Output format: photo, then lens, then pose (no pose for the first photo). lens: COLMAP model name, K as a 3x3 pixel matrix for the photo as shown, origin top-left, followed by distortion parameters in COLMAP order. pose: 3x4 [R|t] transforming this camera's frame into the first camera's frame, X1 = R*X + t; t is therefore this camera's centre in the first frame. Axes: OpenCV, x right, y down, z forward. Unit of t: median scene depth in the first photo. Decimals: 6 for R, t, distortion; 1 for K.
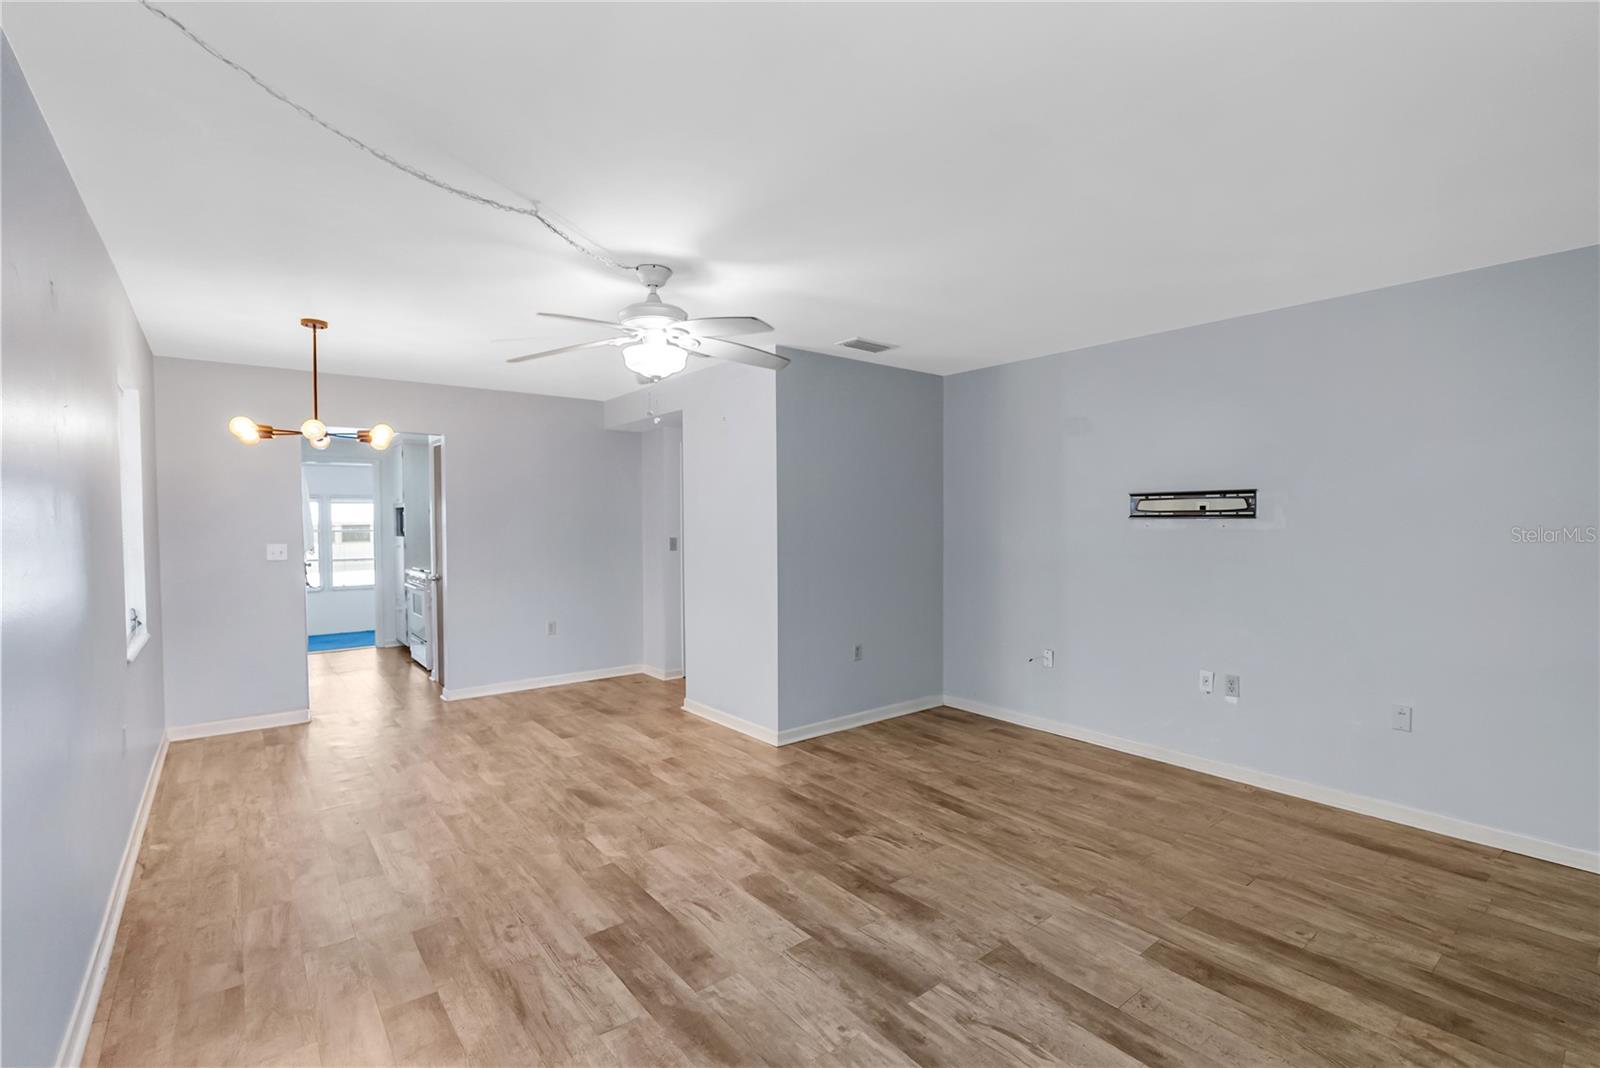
lens RADIAL K [[721.4, 0, 803.5], [0, 721.4, 534.8], [0, 0, 1]] dist [-0.001807, 0.001337]
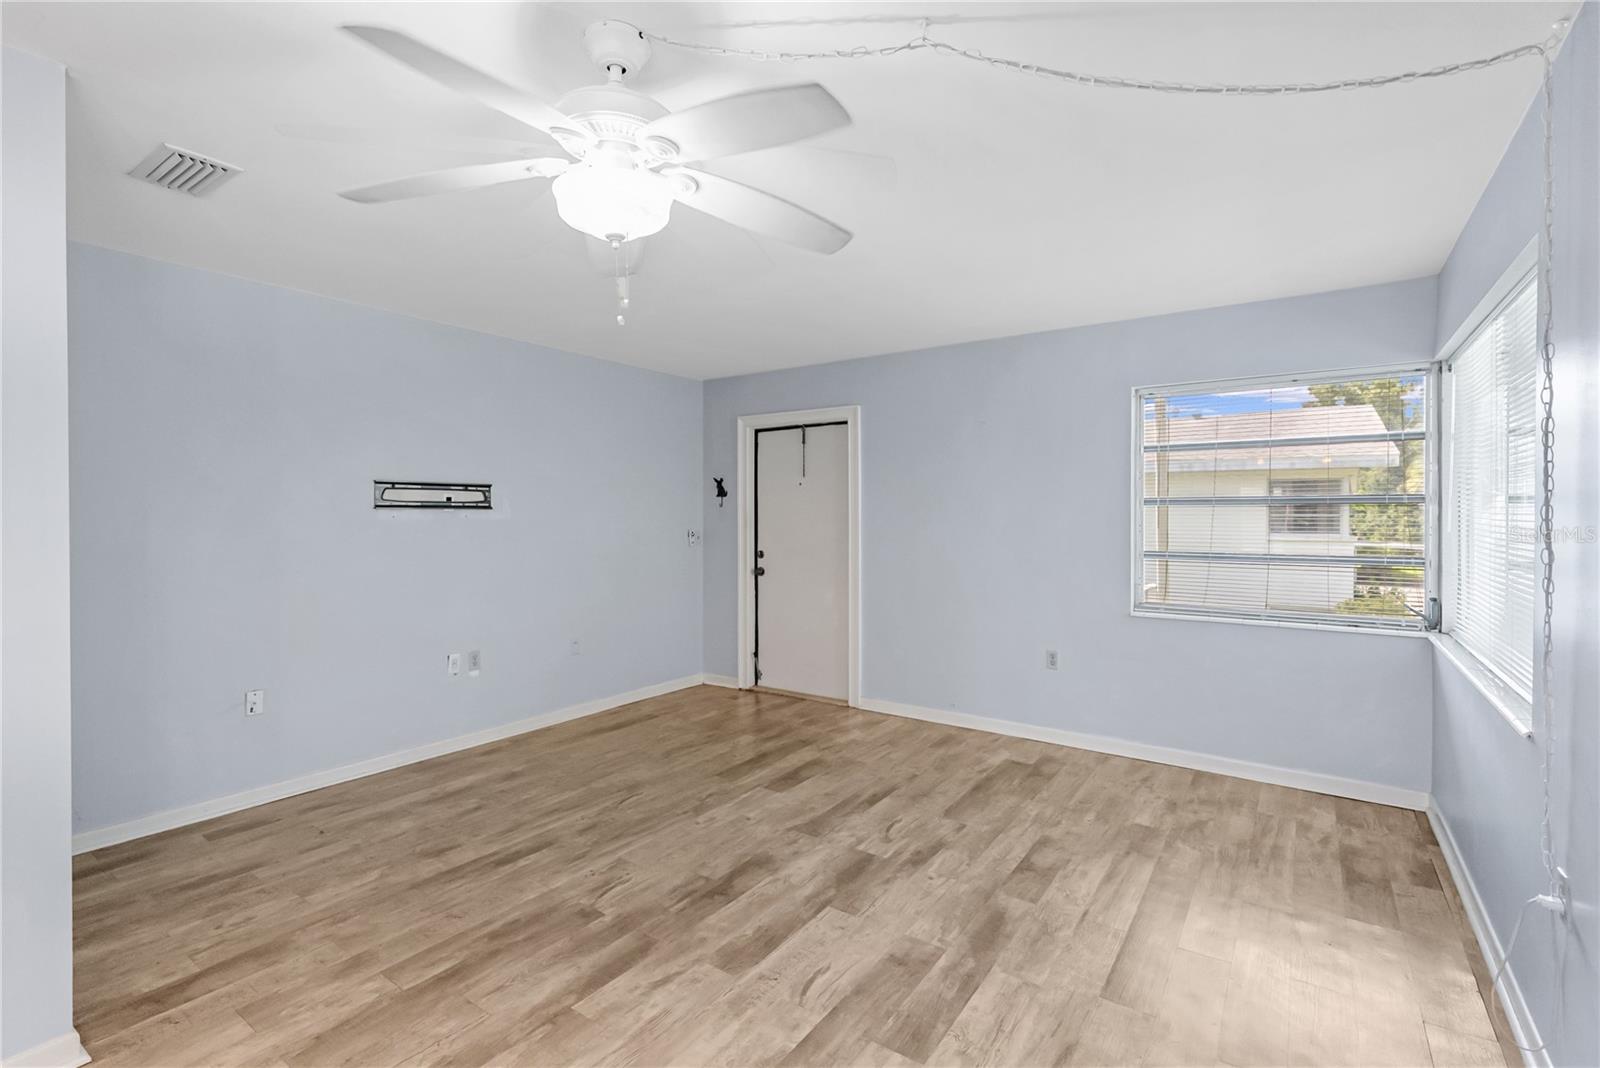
lens RADIAL K [[721.4, 0, 808.5], [0, 721.4, 523.5], [0, 0, 1]] dist [-0.001807, 0.001337]
pose [[-0.282014, -0.008944, 0.959369, -0.696183], [0.019688, 0.999692, 0.015107, -0.008942], [-0.959208, 0.023148, -0.281751, 0.932070]]
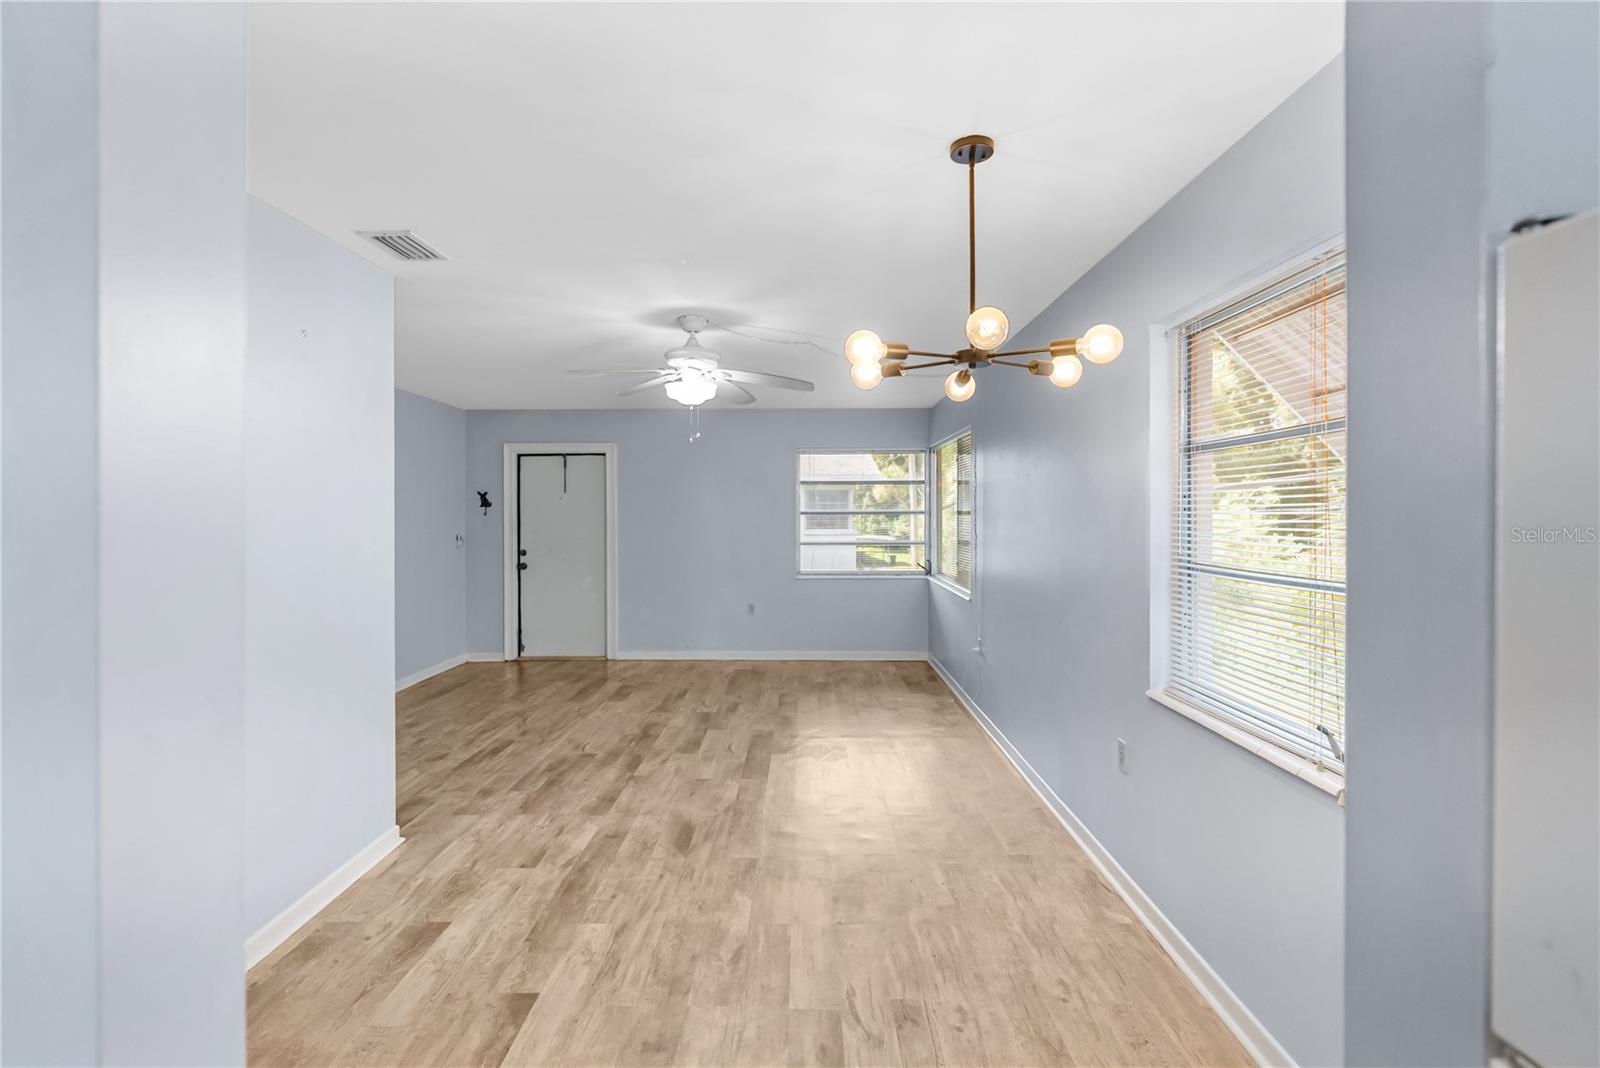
lens RADIAL K [[721.4, 0, 794.3], [0, 721.4, 521.1], [0, 0, 1]] dist [-0.001807, 0.001337]
pose [[-0.769608, -0.001099, 0.638516, -1.024480], [0.018106, 0.999559, 0.023545, -0.041988], [-0.638260, 0.029681, -0.769249, 1.679125]]
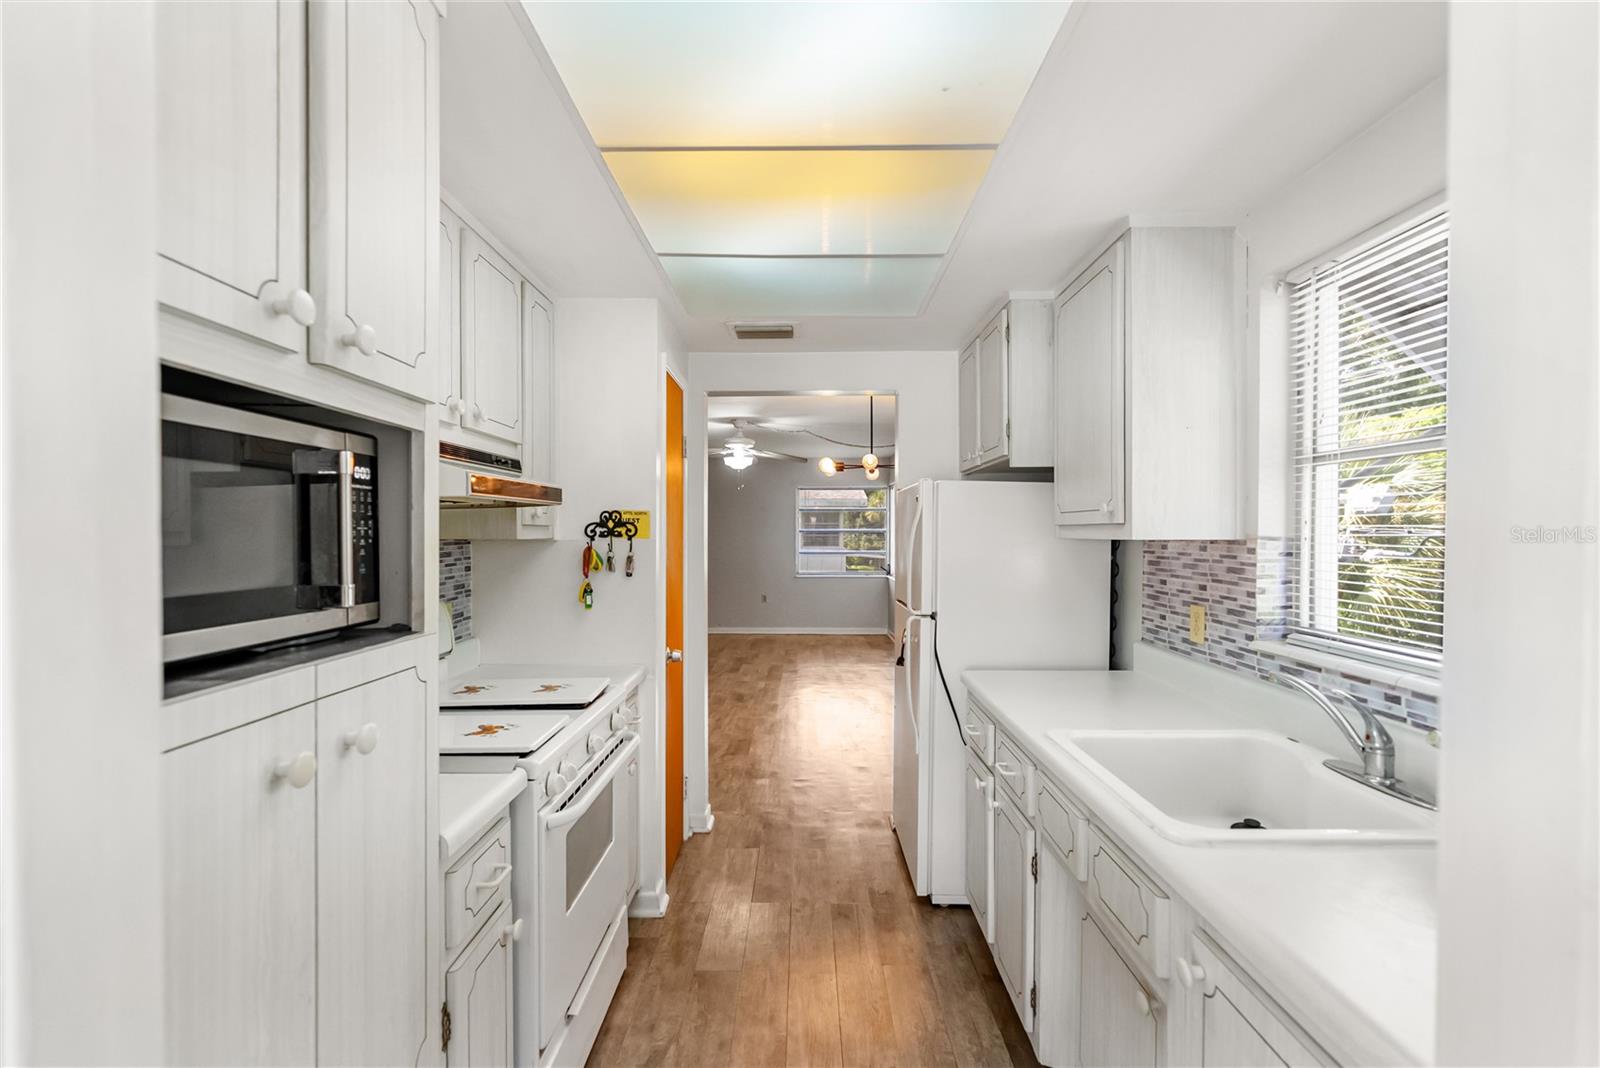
lens RADIAL K [[721.4, 0, 802.2], [0, 721.4, 539.7], [0, 0, 1]] dist [-0.001807, 0.001337]
pose [[-0.780099, 0.000125, 0.625657, -1.566193], [0.017812, 0.999599, 0.022009, -0.044851], [-0.625403, 0.028313, -0.779788, 2.358716]]
